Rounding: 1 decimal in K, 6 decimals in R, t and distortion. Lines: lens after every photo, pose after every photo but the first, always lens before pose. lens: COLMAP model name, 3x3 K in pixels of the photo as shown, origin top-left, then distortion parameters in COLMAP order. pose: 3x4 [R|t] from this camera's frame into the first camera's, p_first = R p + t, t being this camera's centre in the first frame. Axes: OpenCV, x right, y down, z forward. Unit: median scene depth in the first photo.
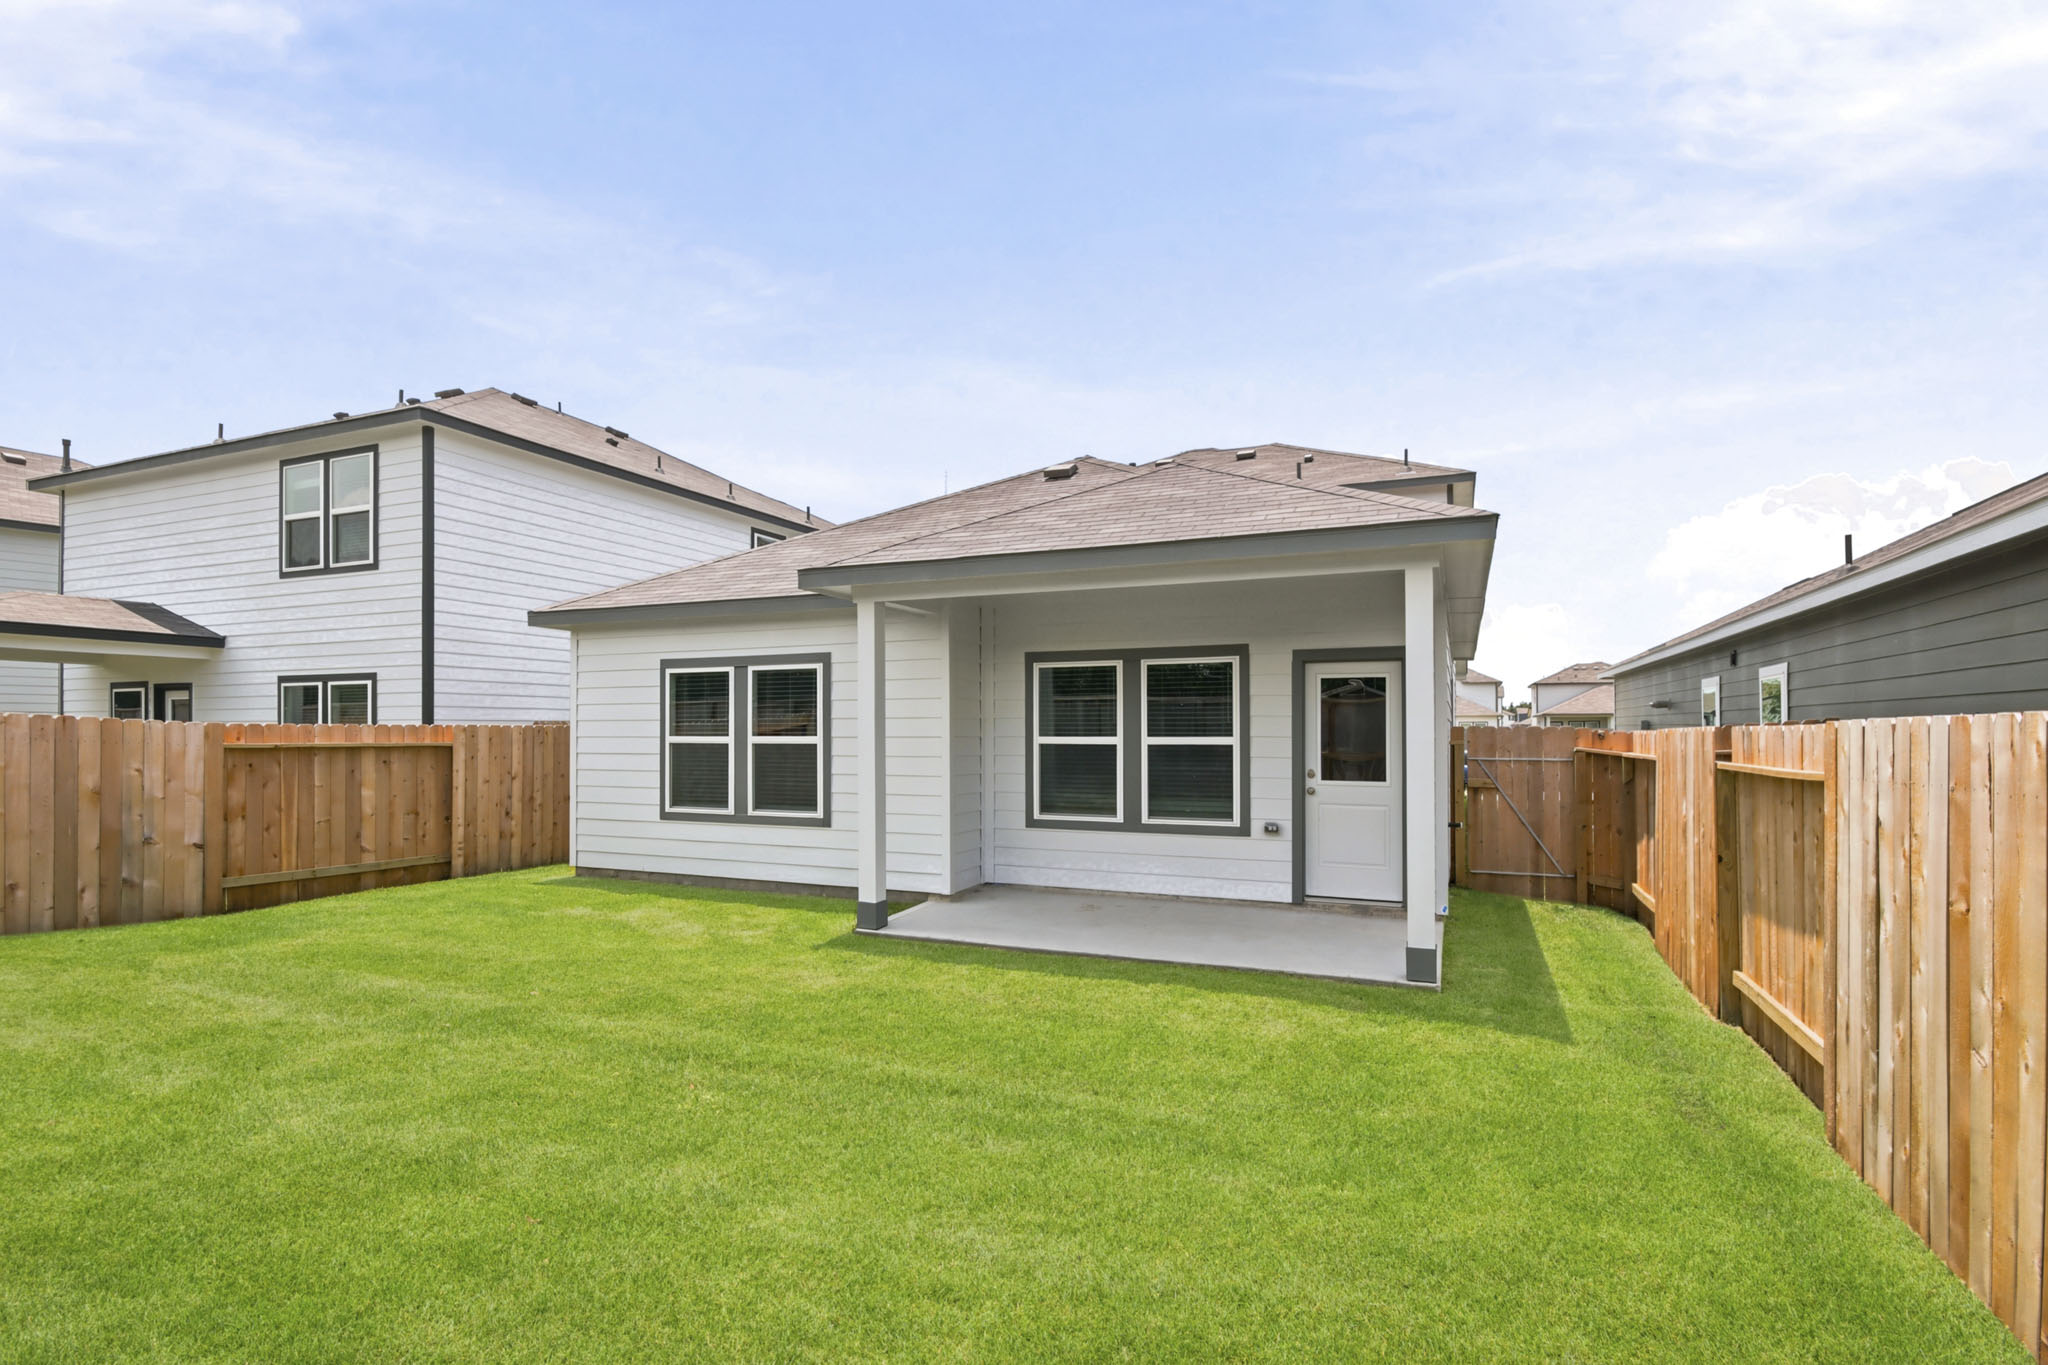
lens RADIAL K [[950.9, 0, 1020.8], [0, 950.9, 678.8], [0, 0, 1]] dist [0.010677, -0.000235]
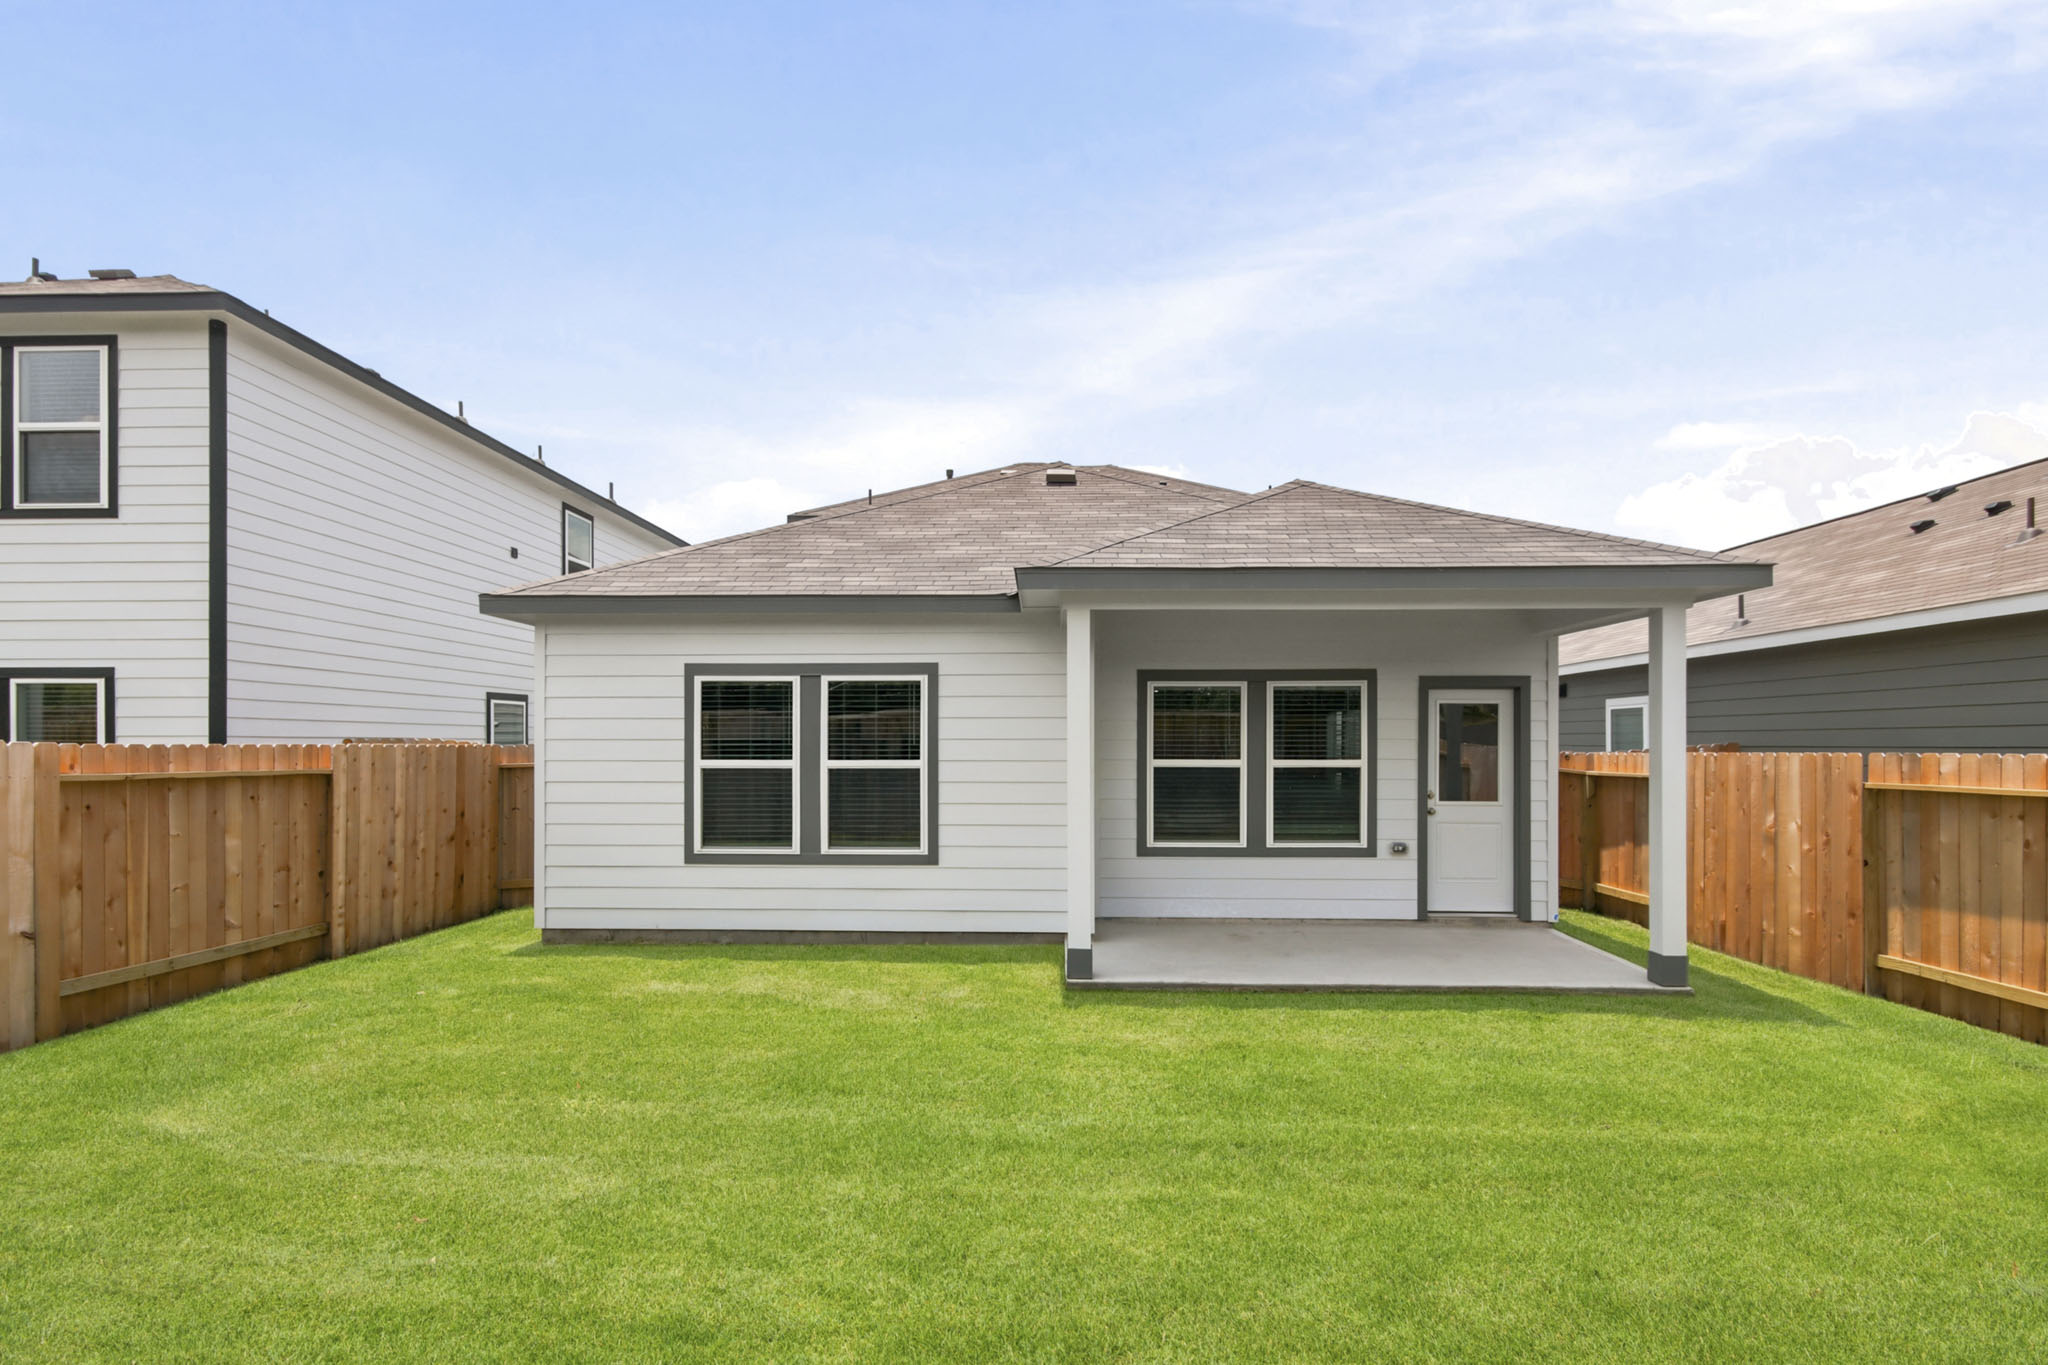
lens RADIAL K [[962.6, 0, 1013.0], [0, 962.6, 699.4], [0, 0, 1]] dist [0.018630, -0.008520]
pose [[0.931985, 0.019871, 0.361953, -0.453126], [-0.021236, 0.999774, -0.000205, 0.004231], [-0.361875, -0.007495, 0.932196, 0.156438]]
